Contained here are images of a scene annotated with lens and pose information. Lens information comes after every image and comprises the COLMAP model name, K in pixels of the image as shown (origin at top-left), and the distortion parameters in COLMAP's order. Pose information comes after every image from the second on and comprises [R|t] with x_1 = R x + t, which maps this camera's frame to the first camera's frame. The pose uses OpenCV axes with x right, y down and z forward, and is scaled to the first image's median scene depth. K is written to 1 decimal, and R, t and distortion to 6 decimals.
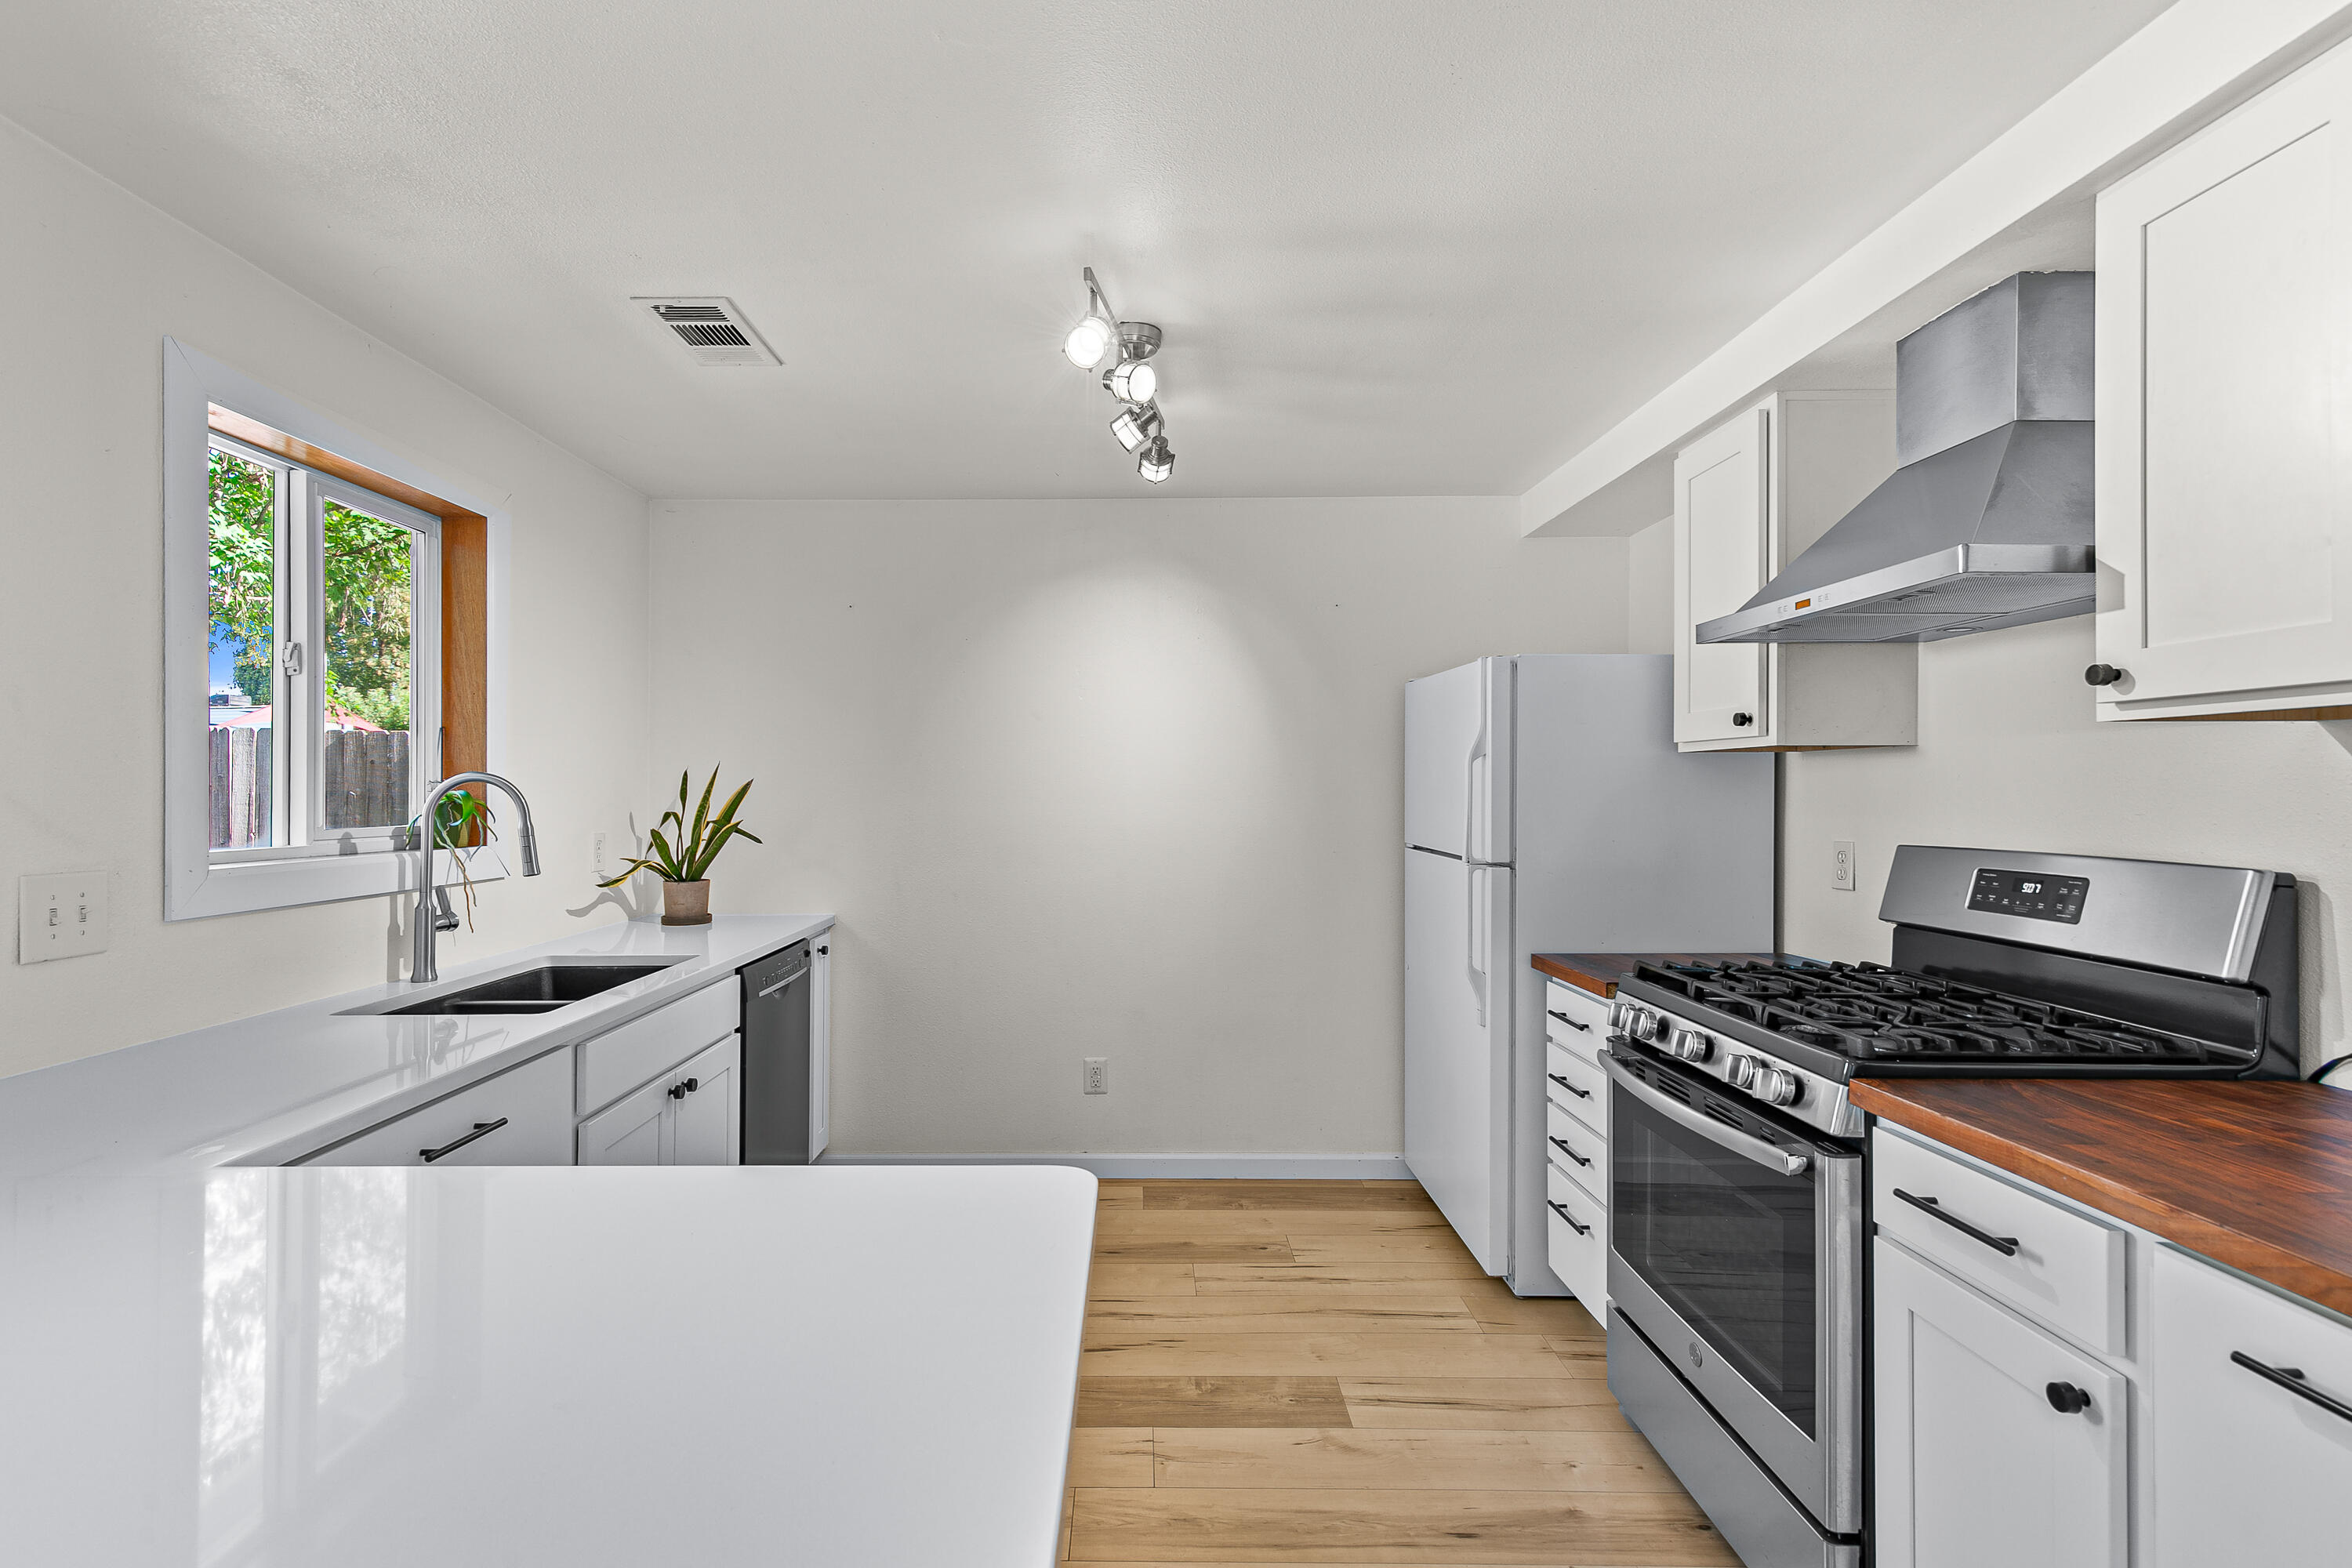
lens RADIAL K [[1066.0, 0, 1111.5], [0, 1066.0, 778.2], [0, 0, 1]] dist [0.009997, -0.000723]
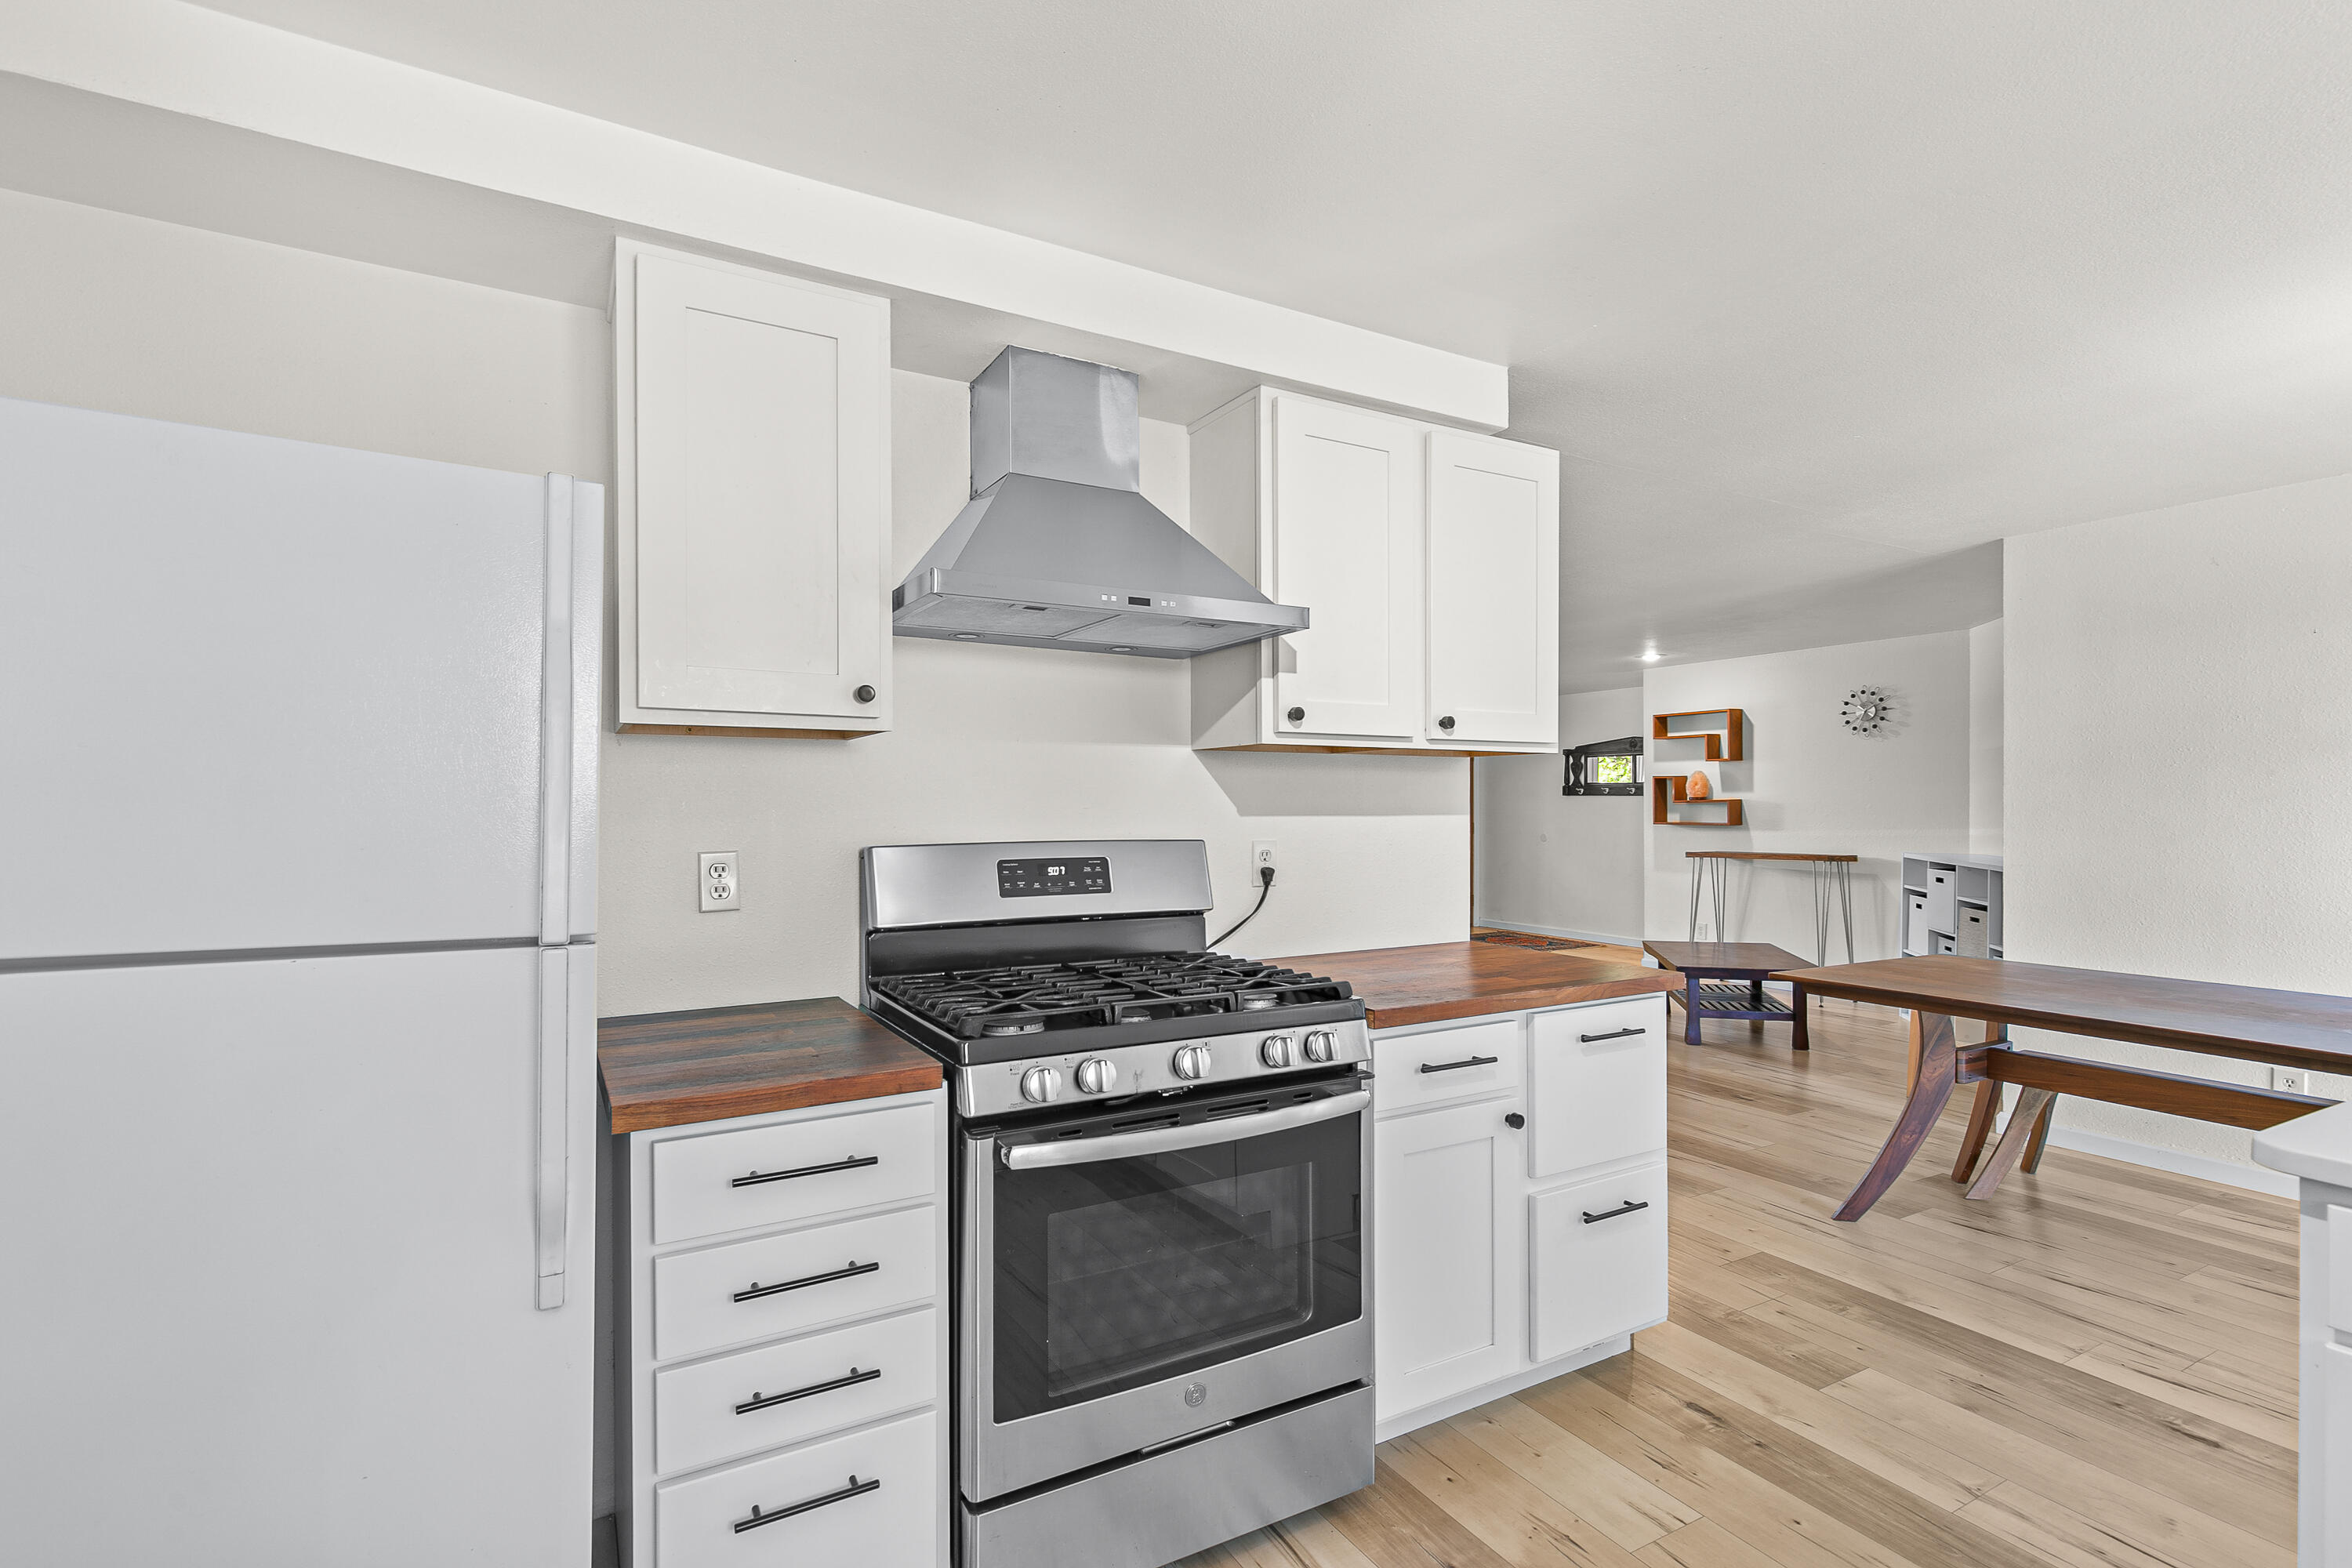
lens RADIAL K [[1066.0, 0, 1161.0], [0, 1066.0, 806.5], [0, 0, 1]] dist [0.009997, -0.000723]
pose [[-0.471466, 0.003410, 0.881878, -0.213939], [-0.011999, 0.999875, -0.010281, 0.032211], [-0.881803, -0.015429, -0.471366, 1.174908]]
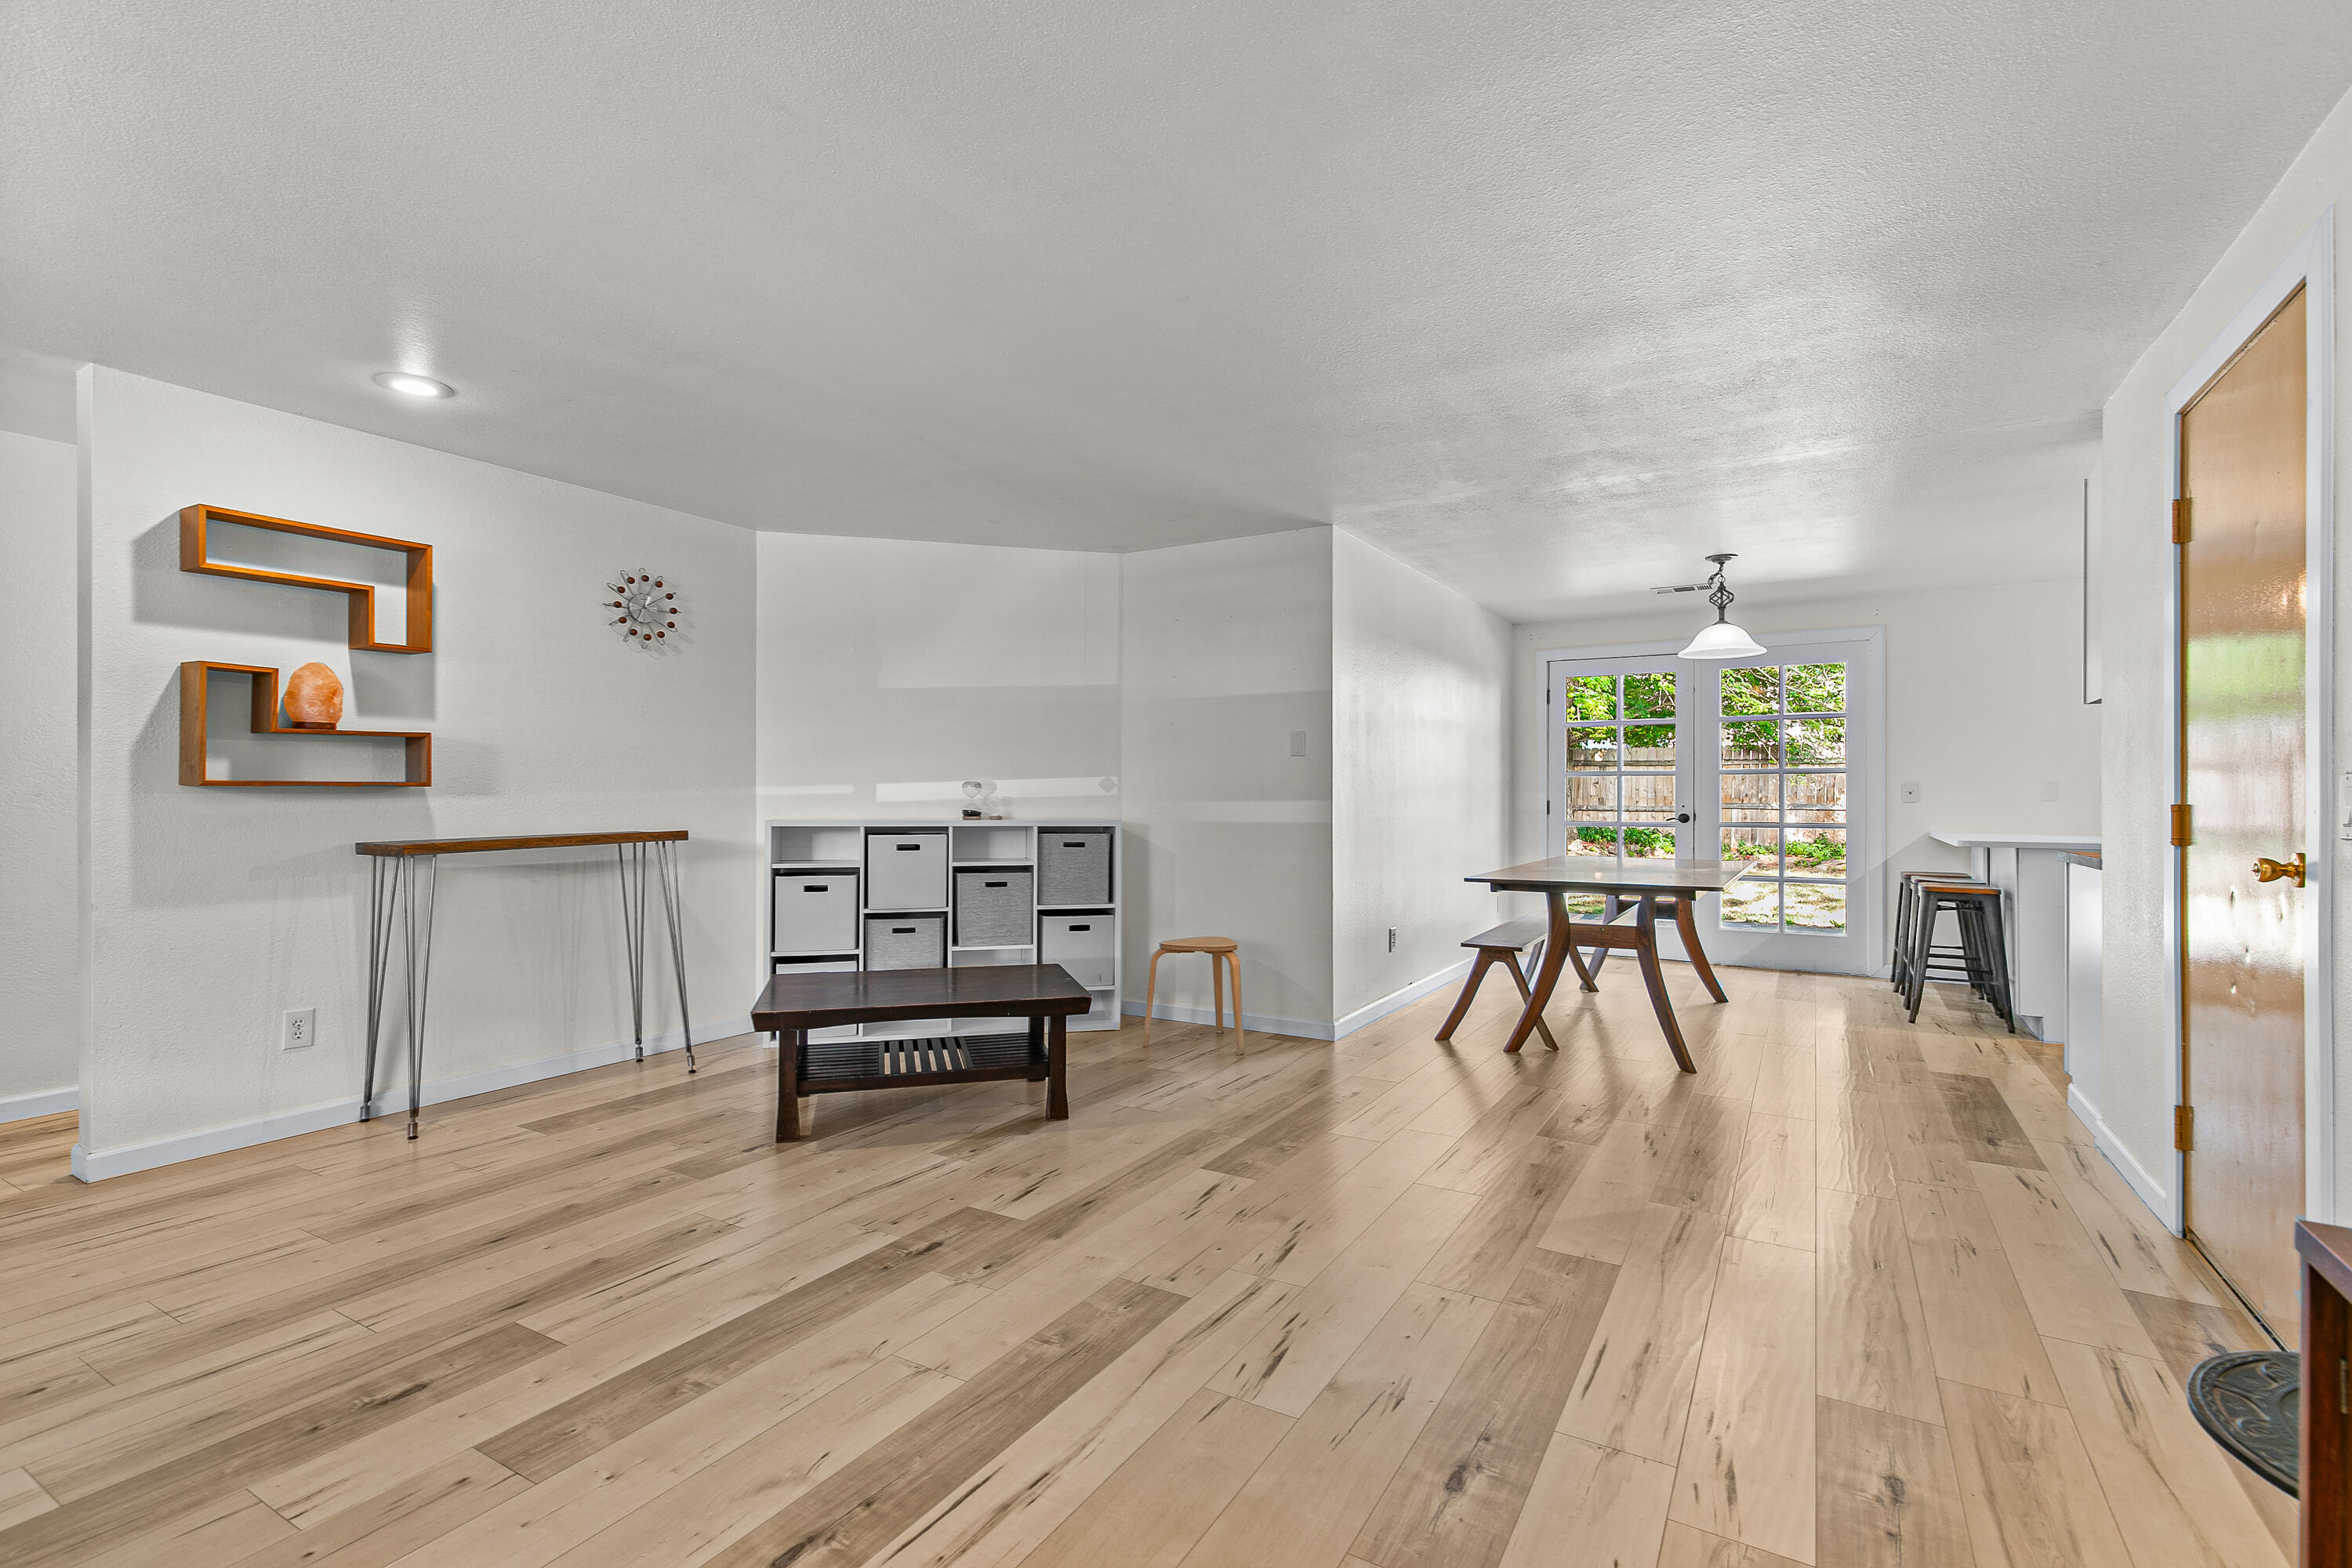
lens RADIAL K [[1066.0, 0, 1175.8], [0, 1066.0, 797.1], [0, 0, 1]] dist [0.009997, -0.000723]
pose [[-0.503944, 0.005208, -0.863720, 2.490932], [0.015004, 0.999884, -0.002725, 0.071396], [0.863606, -0.014332, -0.503964, -0.065224]]
